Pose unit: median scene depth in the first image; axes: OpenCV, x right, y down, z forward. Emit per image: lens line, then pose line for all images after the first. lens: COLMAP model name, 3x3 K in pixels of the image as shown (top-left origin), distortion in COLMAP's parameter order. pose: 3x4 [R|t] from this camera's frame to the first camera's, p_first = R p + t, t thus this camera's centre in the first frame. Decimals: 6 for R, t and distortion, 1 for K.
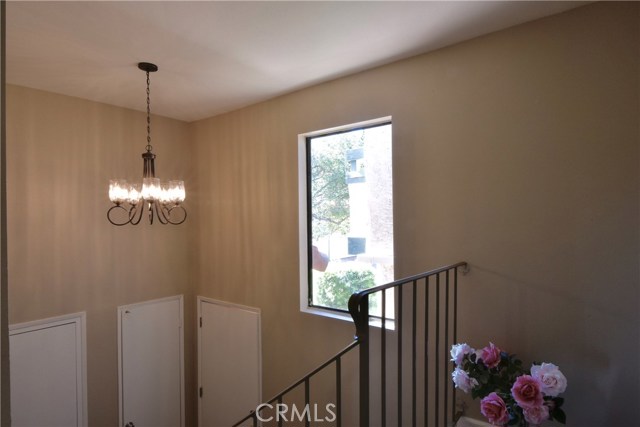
lens RADIAL K [[382.5, 0, 320.3], [0, 382.5, 212.4], [0, 0, 1]] dist [-0.008129, -0.000869]
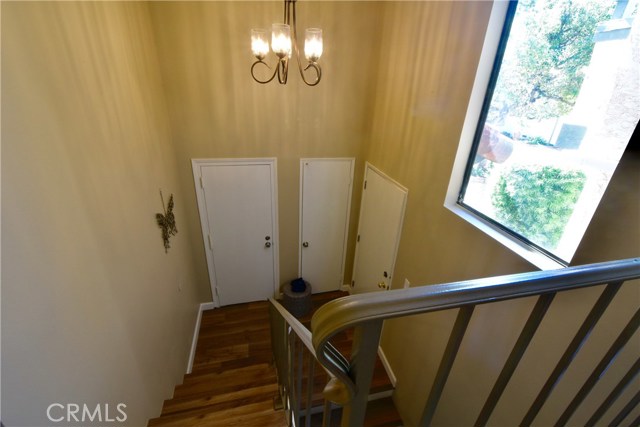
lens RADIAL K [[287.0, 0, 316.6], [0, 287.0, 216.4], [0, 0, 1]] dist [-0.000942, -0.001411]
pose [[0.782668, 0.303976, -0.543166, 0.064287], [-0.047943, 0.899489, 0.434305, 0.009111], [0.620590, -0.313876, 0.718575, 0.269346]]
